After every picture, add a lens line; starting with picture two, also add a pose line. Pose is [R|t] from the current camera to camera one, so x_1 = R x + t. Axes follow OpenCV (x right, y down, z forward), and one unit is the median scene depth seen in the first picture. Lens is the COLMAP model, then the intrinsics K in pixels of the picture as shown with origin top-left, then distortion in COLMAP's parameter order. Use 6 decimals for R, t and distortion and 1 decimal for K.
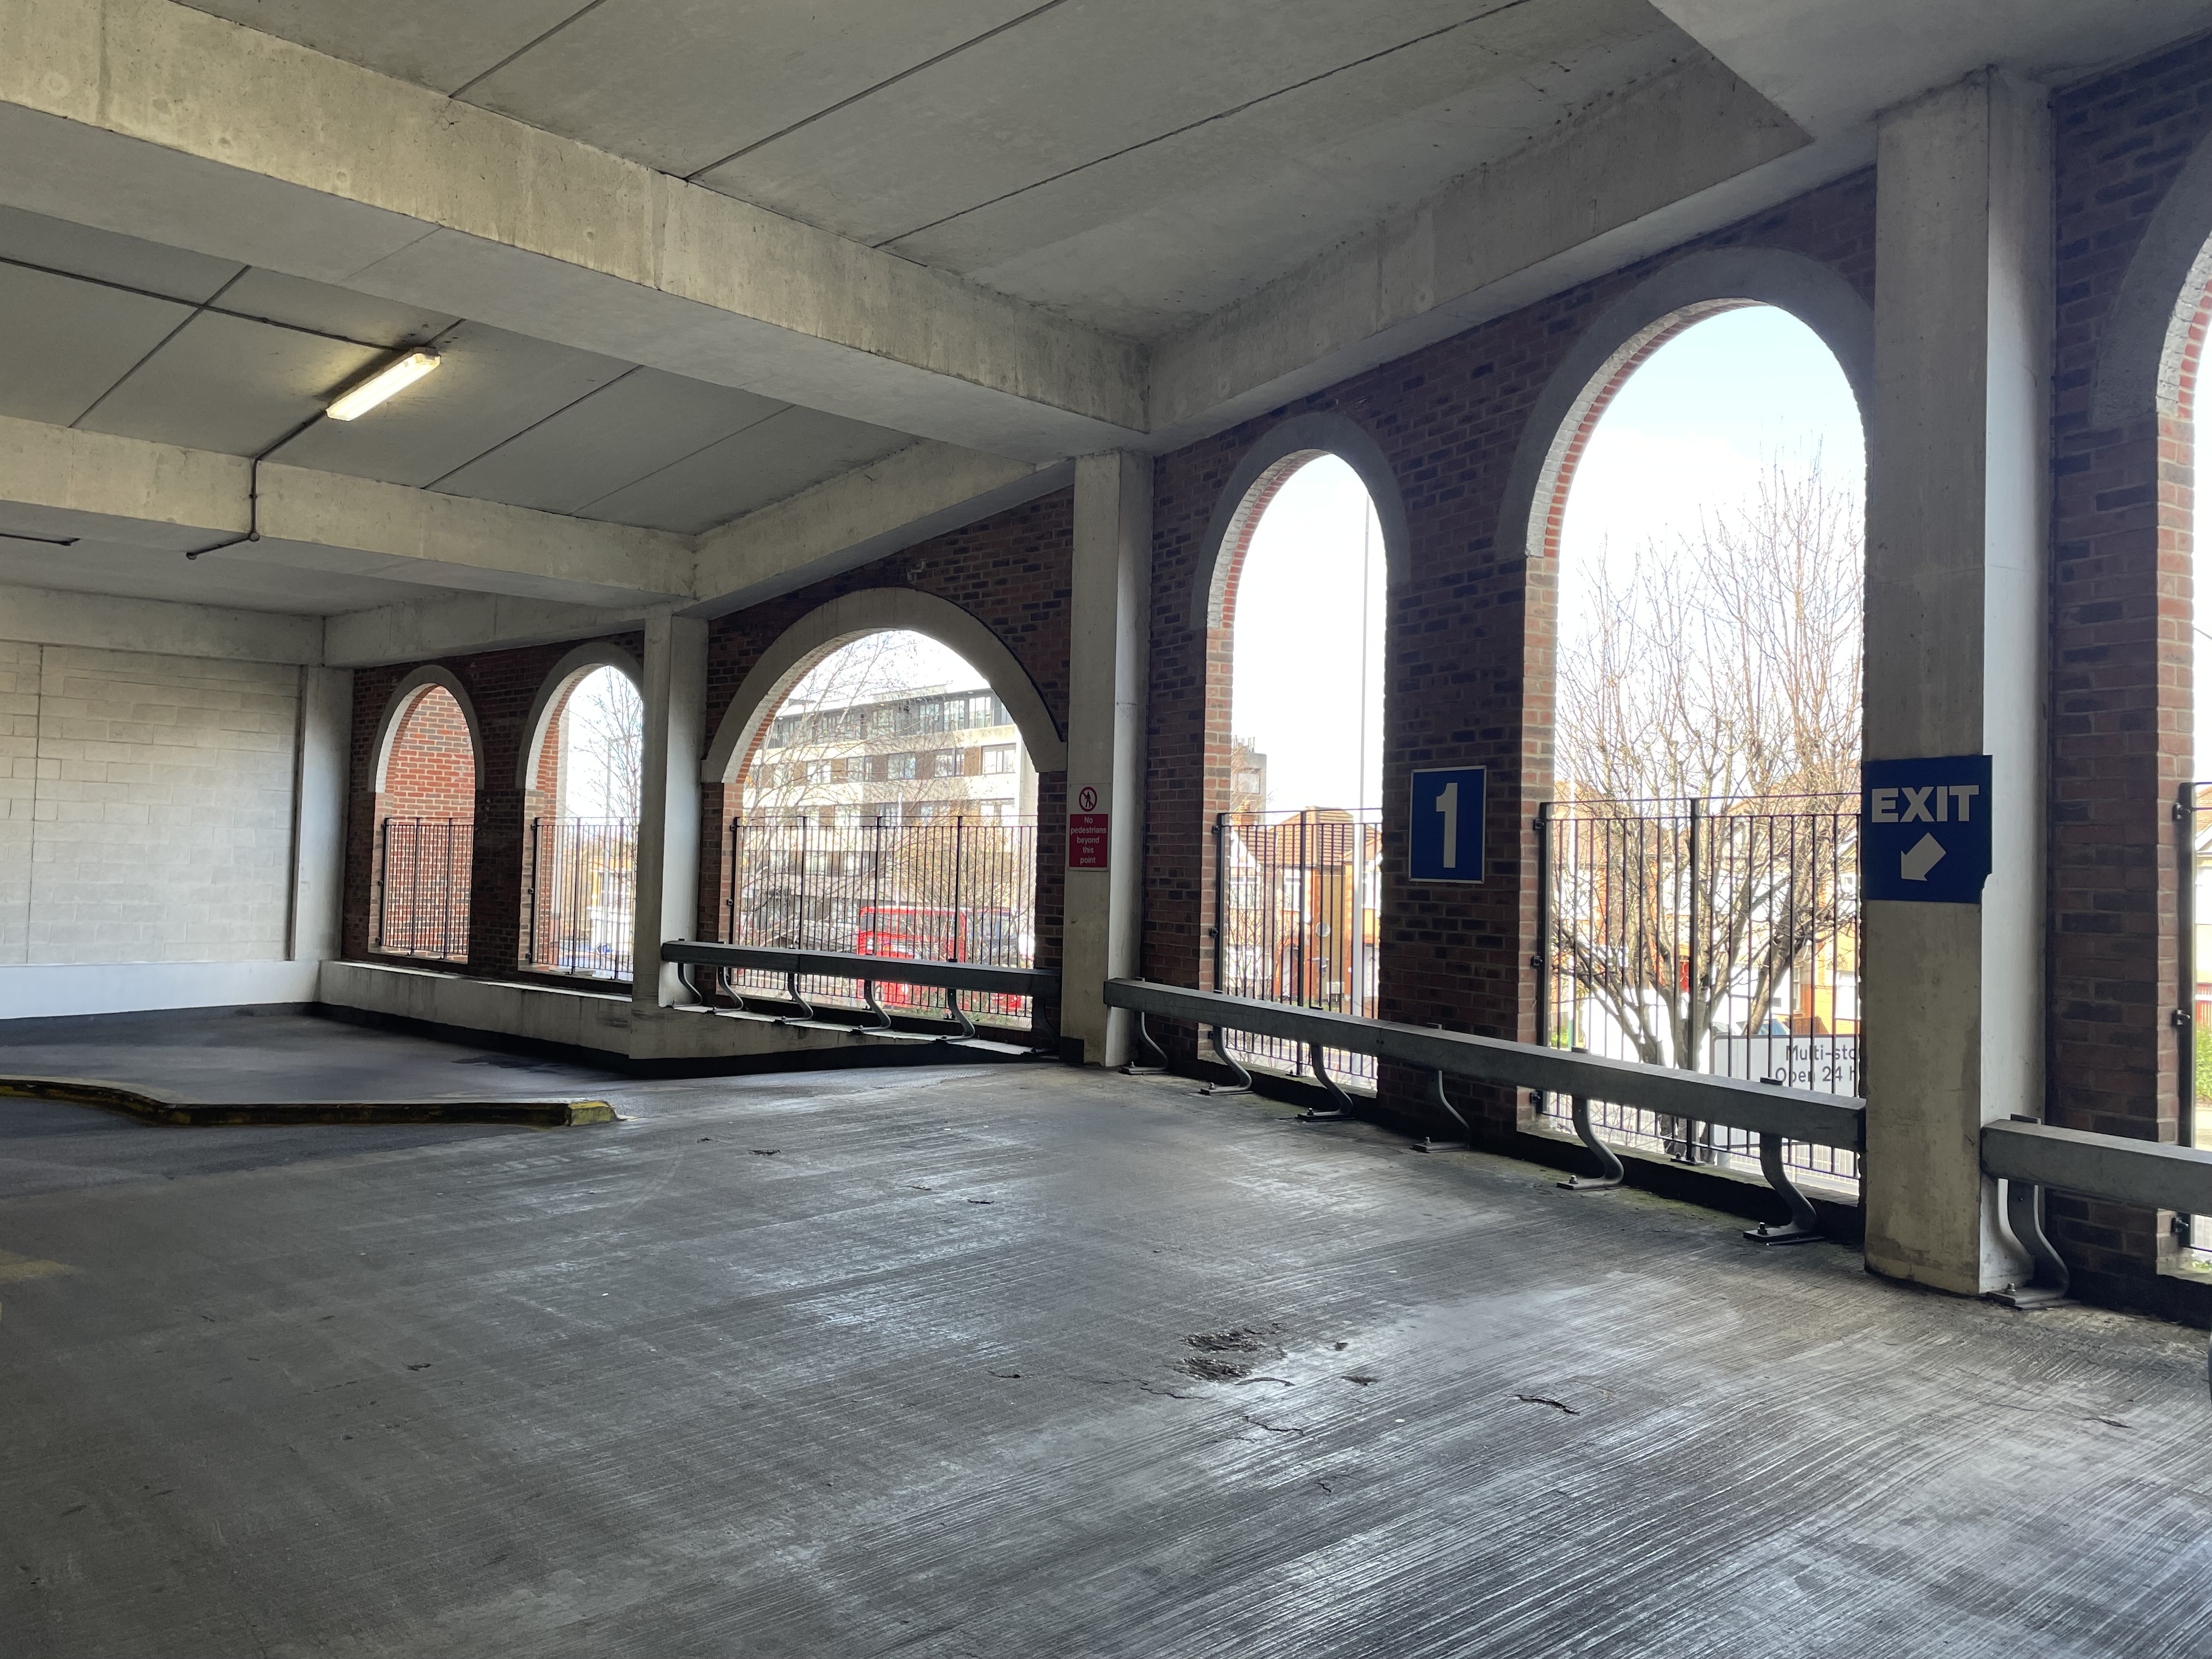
lens RADIAL K [[1667.2, 0, 1100.1], [0, 1667.2, 804.9], [0, 0, 1]] dist [0.091624, -0.103388]
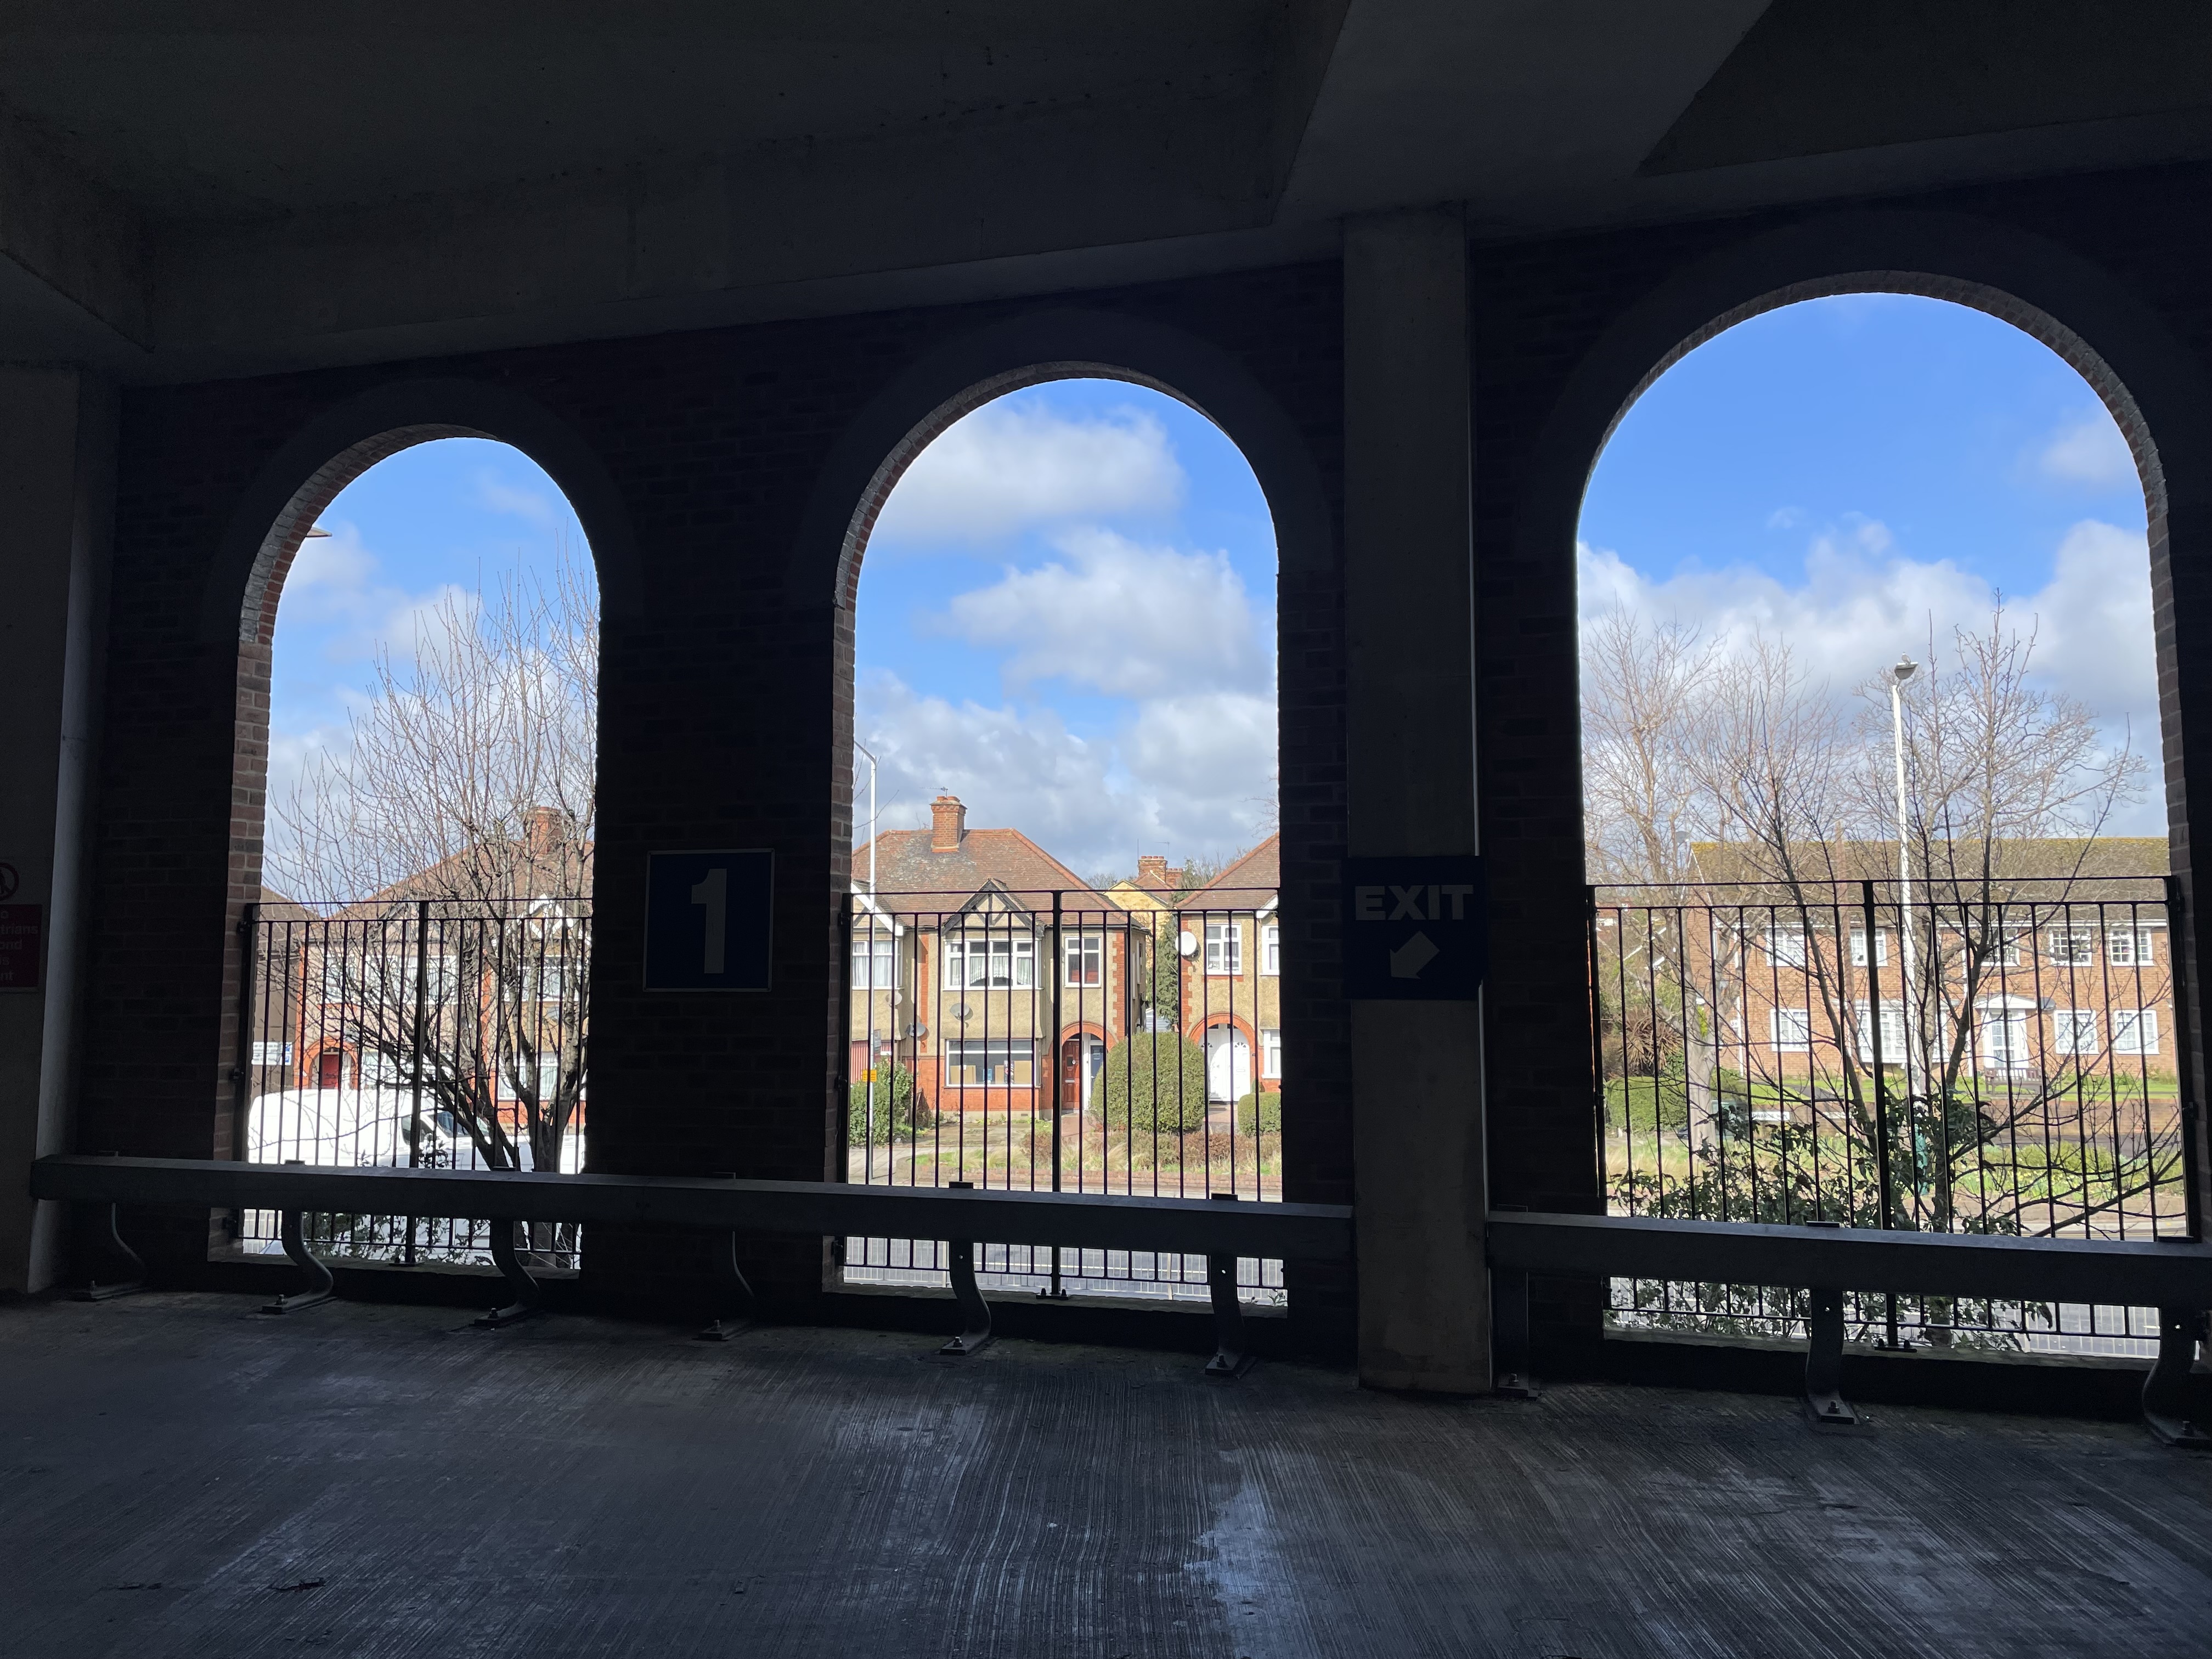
lens RADIAL K [[1716.6, 0, 1153.0], [0, 1716.6, 778.7], [0, 0, 1]] dist [0.083424, -0.106875]
pose [[0.697437, 0.039482, 0.715558, -0.352026], [-0.003302, 0.998648, -0.051884, -0.019934], [-0.716639, 0.033823, 0.696624, 0.386203]]
